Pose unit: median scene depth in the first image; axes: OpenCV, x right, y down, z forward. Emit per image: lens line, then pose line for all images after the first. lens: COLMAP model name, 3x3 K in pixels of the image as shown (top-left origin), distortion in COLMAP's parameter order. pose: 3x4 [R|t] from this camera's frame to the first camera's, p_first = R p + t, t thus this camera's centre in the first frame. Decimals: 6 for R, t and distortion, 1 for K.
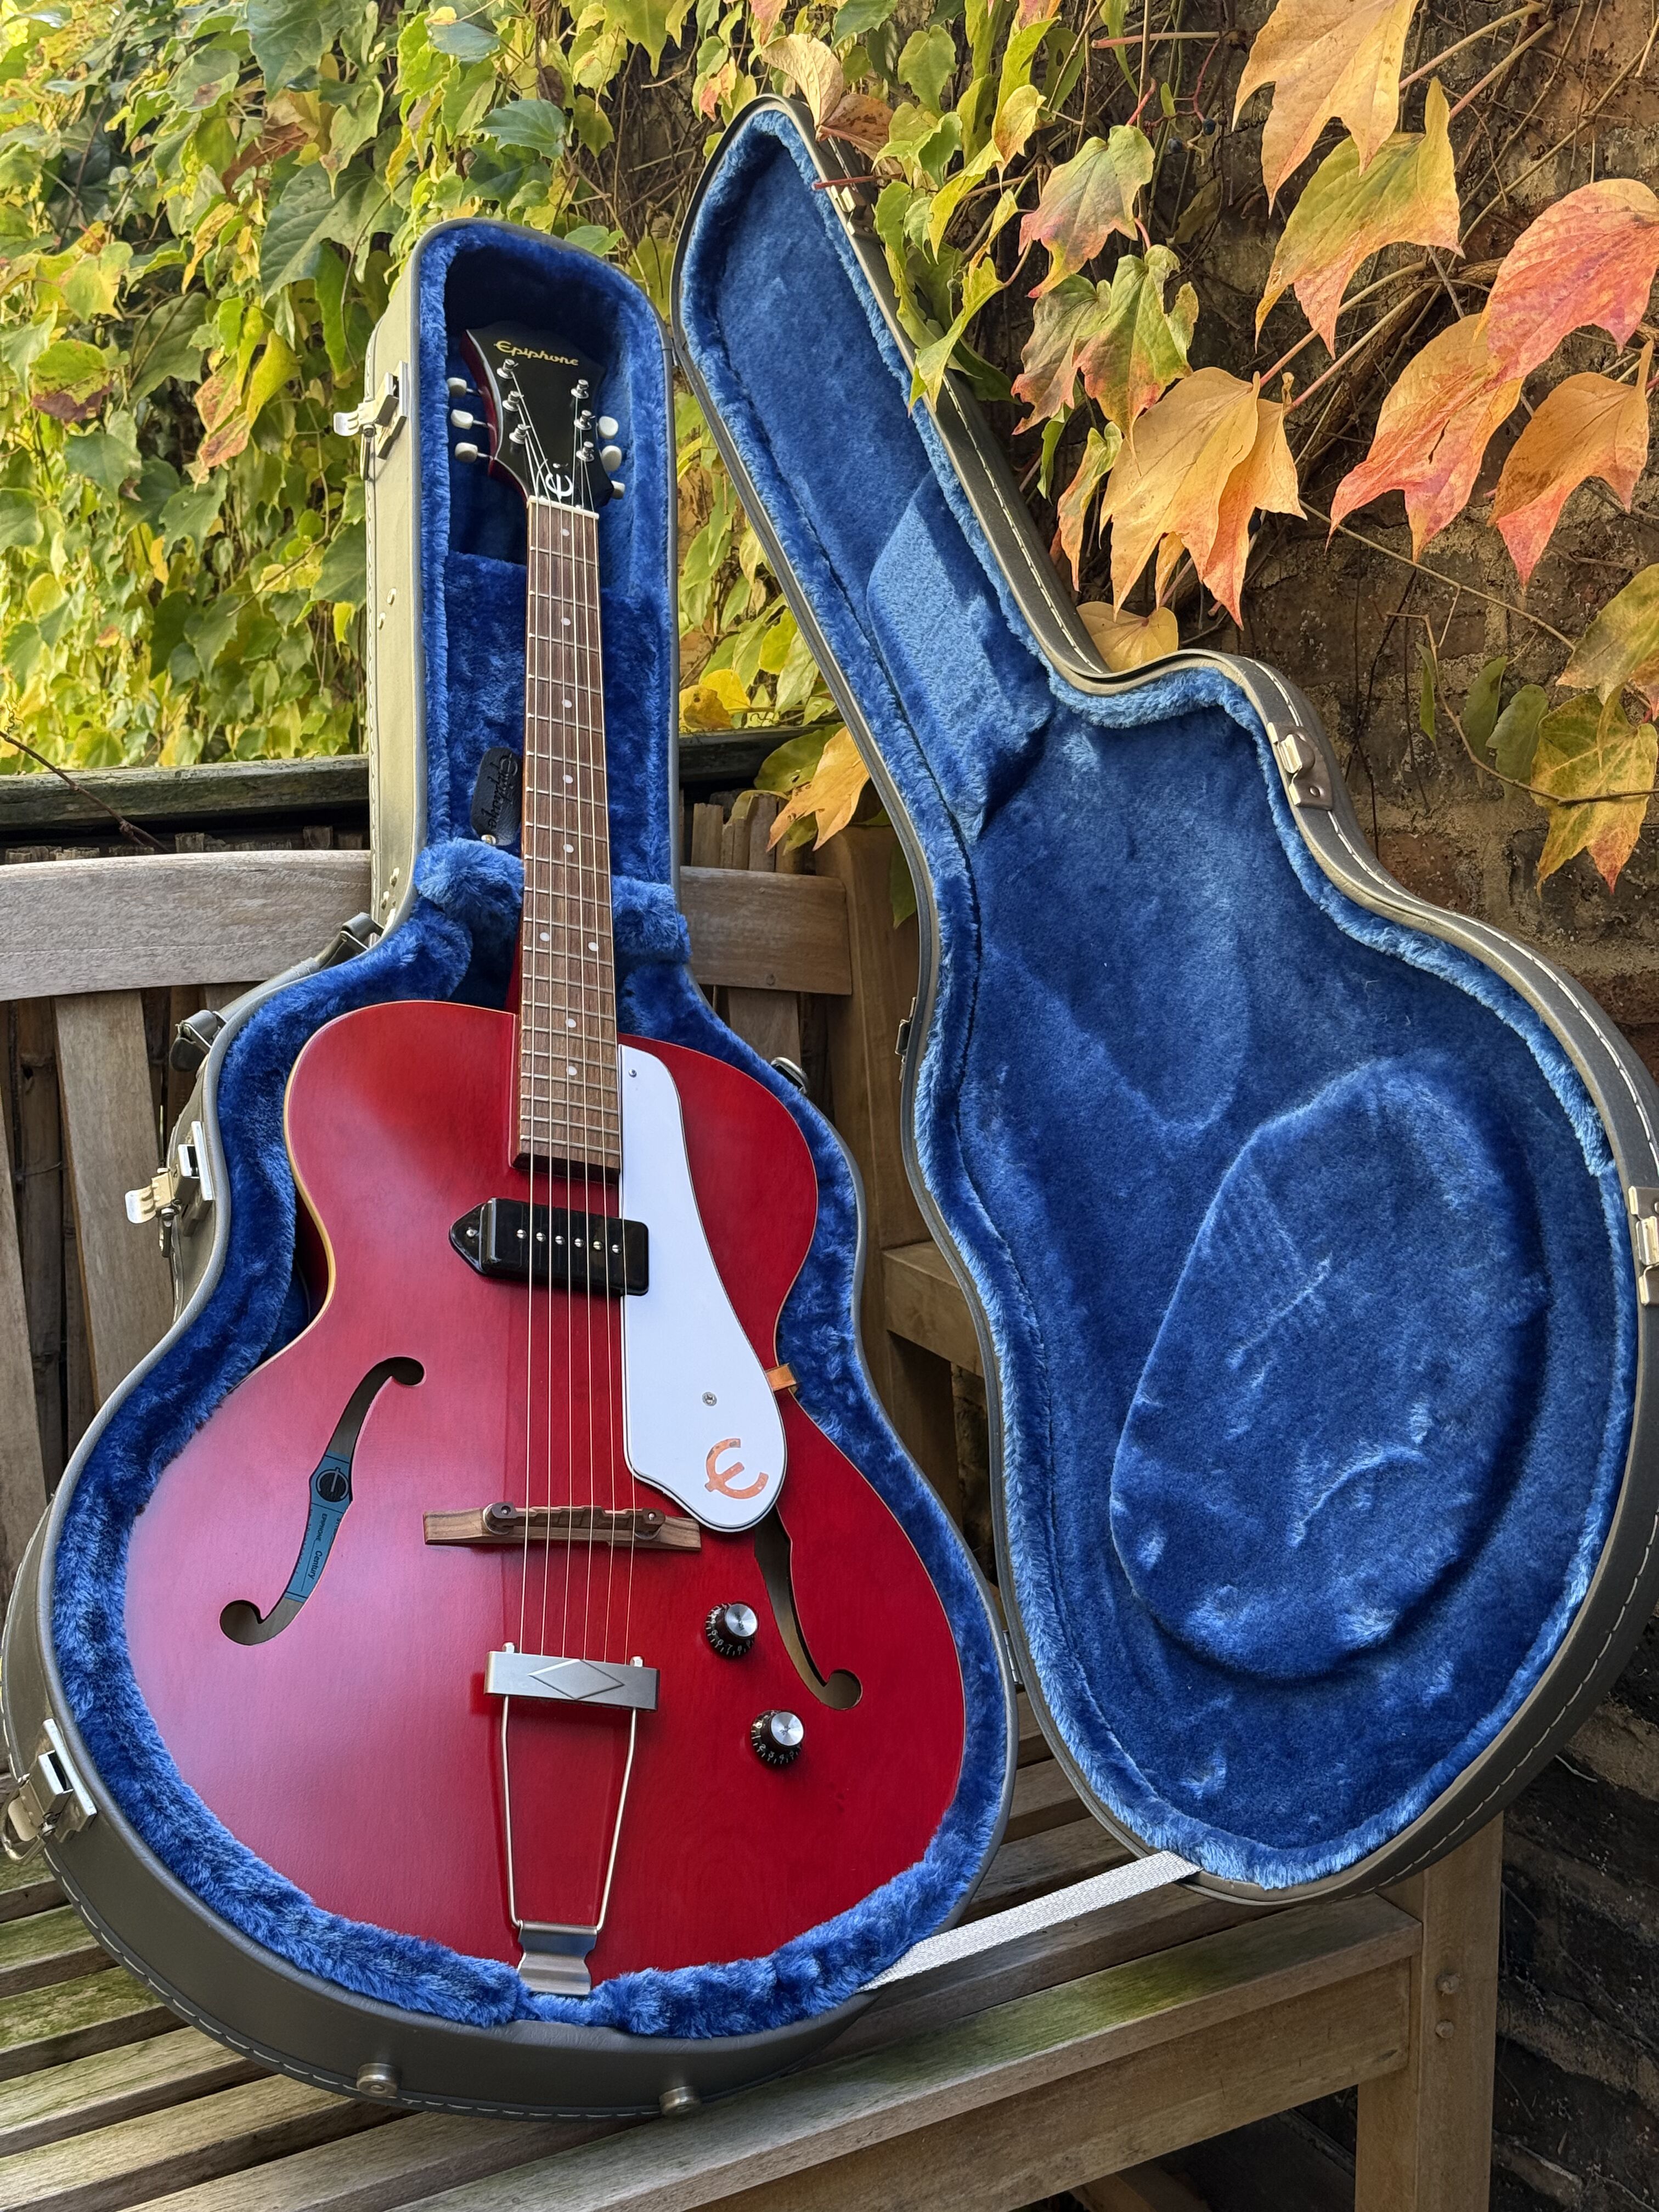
lens RADIAL K [[3058.8, 0, 835.9], [0, 3058.8, 1099.4], [0, 0, 1]] dist [0.170451, -0.428682]
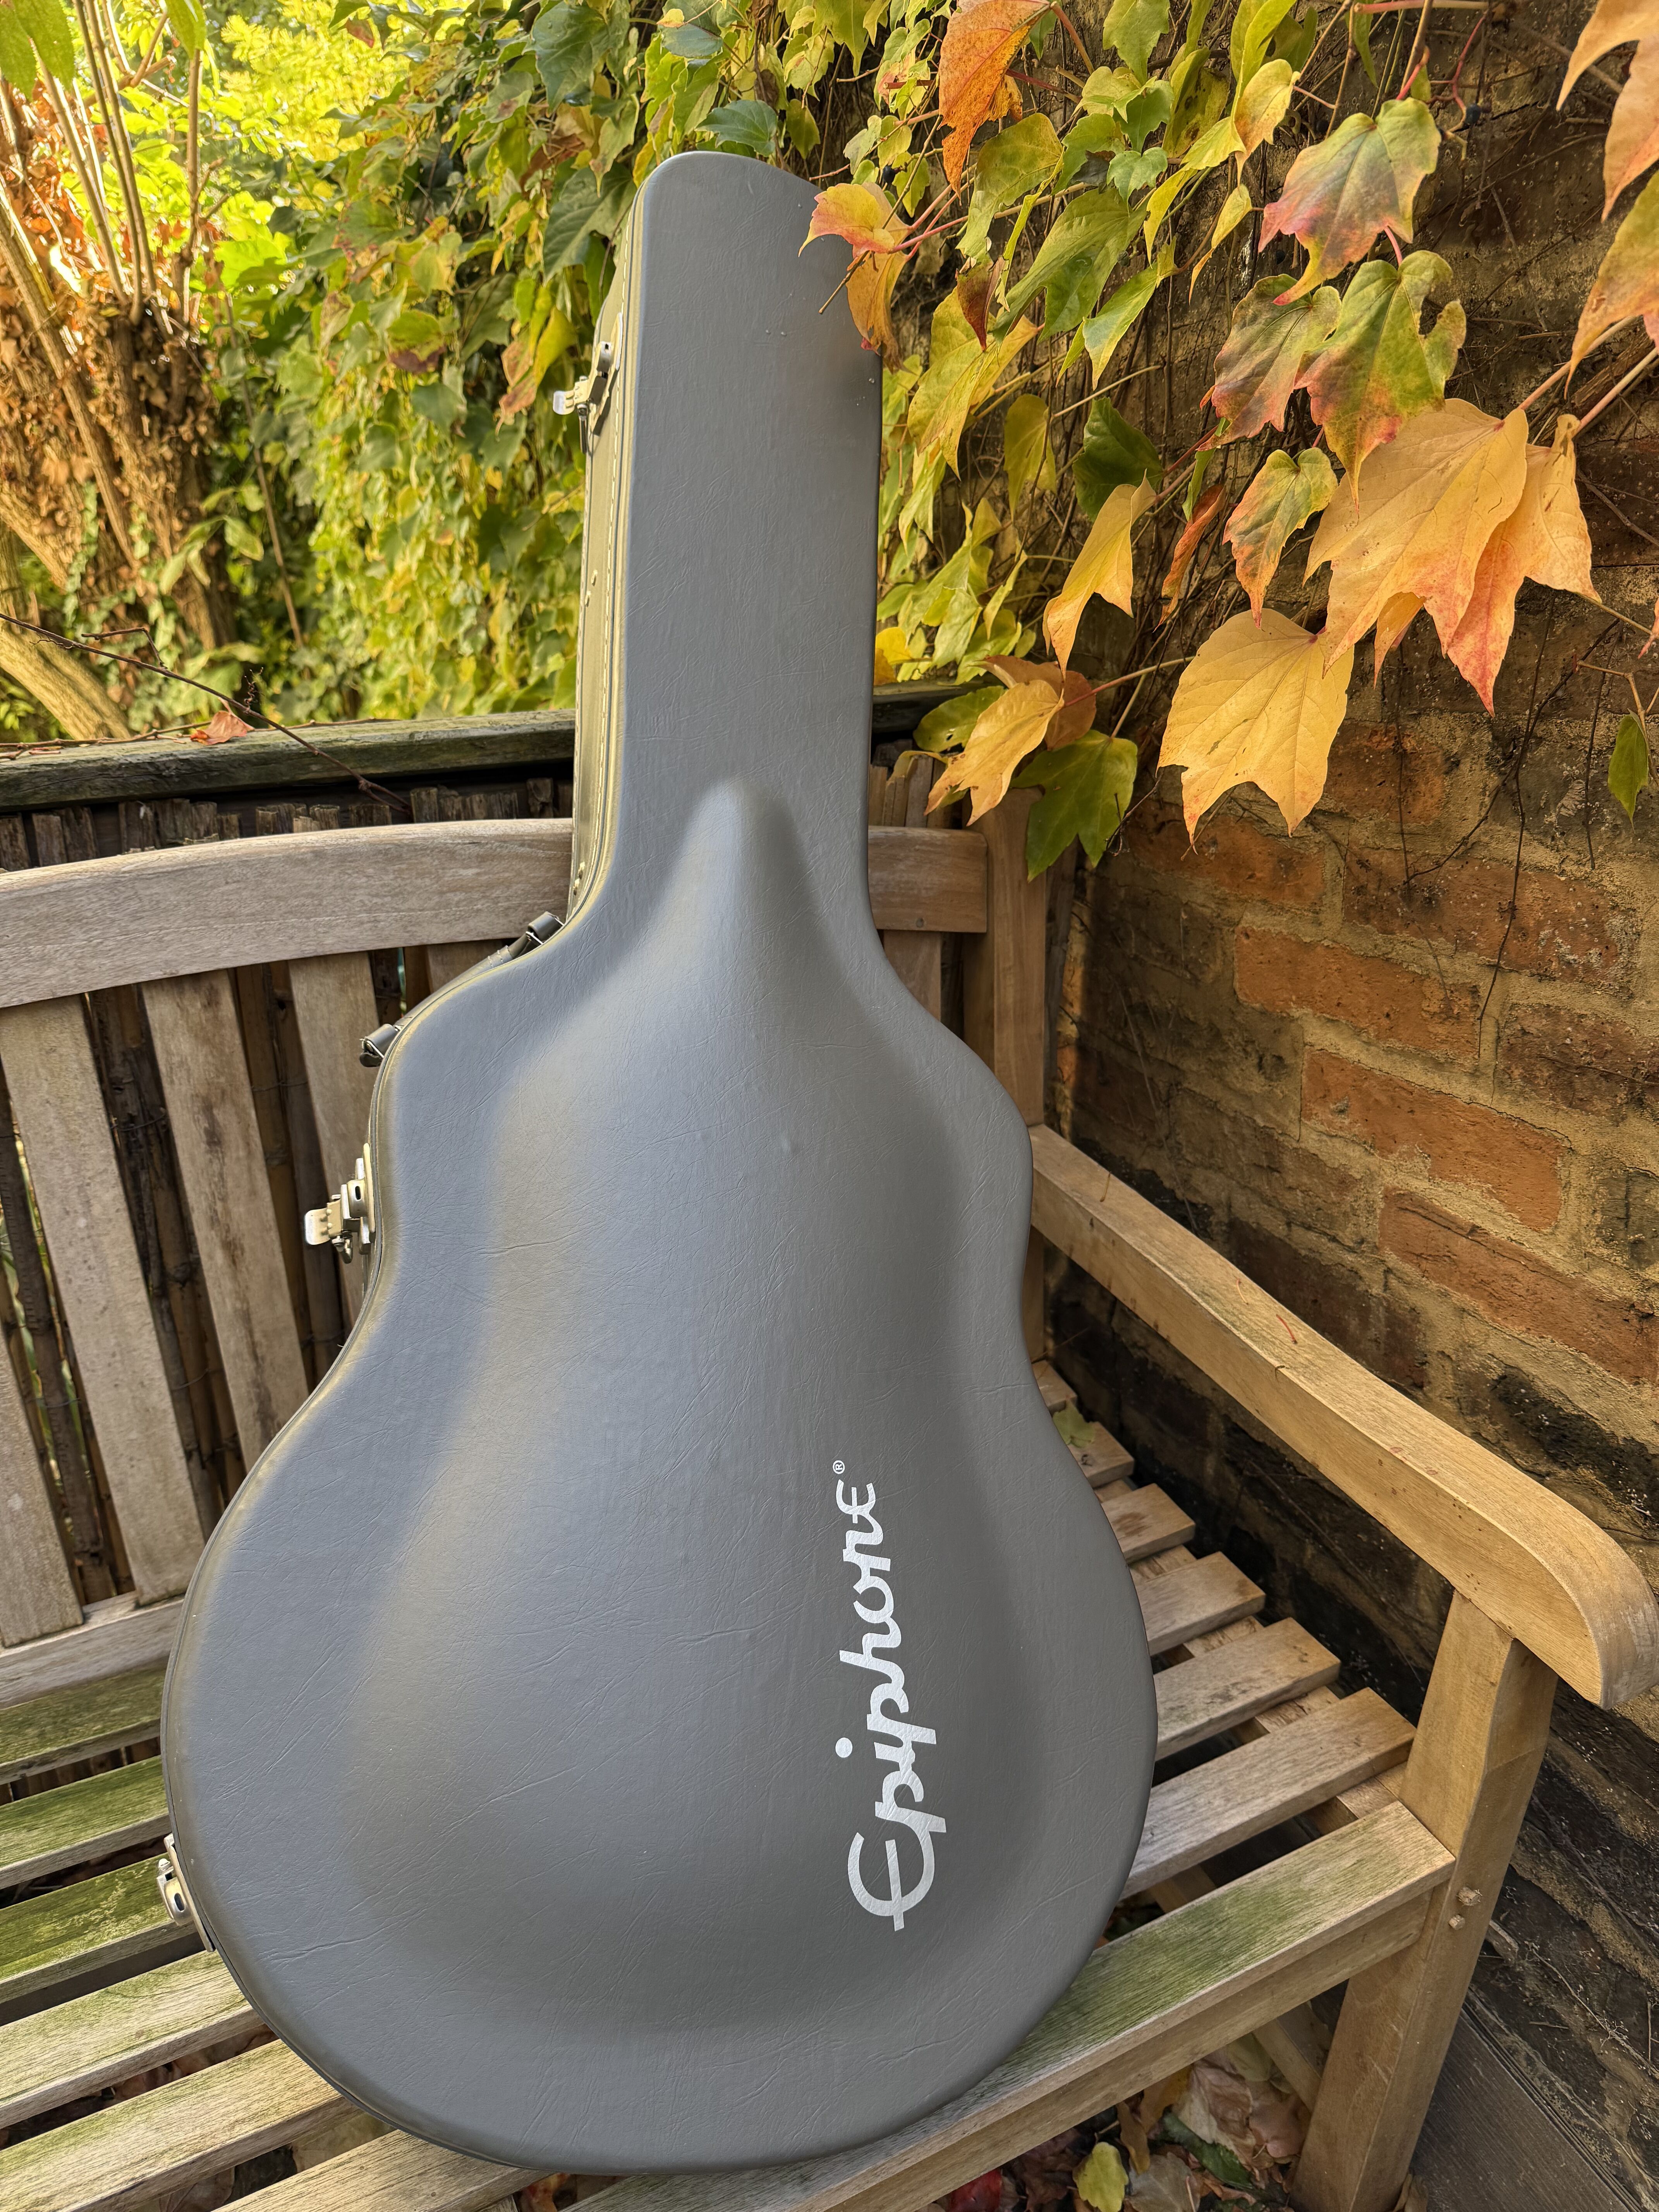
lens RADIAL K [[1570.7, 0, 817.8], [0, 1570.7, 1107.4], [0, 0, 1]] dist [-0.004690, -0.008233]
pose [[0.997265, 0.053356, -0.051145, -0.019003], [-0.040119, 0.971957, 0.231711, -0.077972], [0.062074, -0.229025, 0.971439, 0.289056]]
